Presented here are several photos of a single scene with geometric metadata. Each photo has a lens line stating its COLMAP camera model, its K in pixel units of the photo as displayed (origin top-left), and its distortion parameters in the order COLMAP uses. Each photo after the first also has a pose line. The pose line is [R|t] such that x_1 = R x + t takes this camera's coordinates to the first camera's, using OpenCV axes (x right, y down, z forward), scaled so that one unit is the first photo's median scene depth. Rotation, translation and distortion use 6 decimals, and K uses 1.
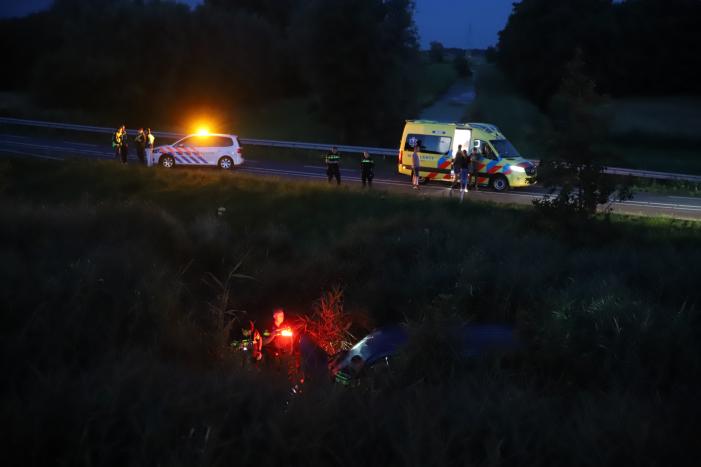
lens RADIAL K [[1017.5, 0, 350.7], [0, 1017.5, 211.6], [0, 0, 1]] dist [0.150443, 0.000000]
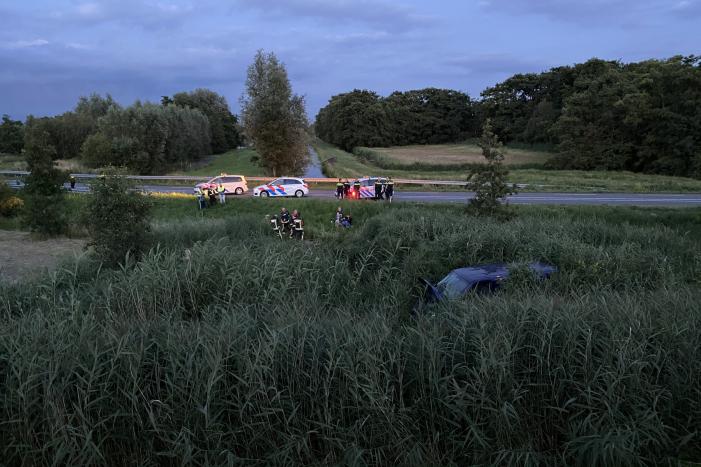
lens RADIAL K [[527.1, 0, 351.5], [0, 527.1, 230.7], [0, 0, 1]] dist [0.057426, -0.087549]
pose [[0.972449, -0.081202, 0.218518, -0.139149], [0.072641, 0.996253, 0.046944, -0.007195], [-0.221511, -0.029777, 0.974703, 0.040096]]
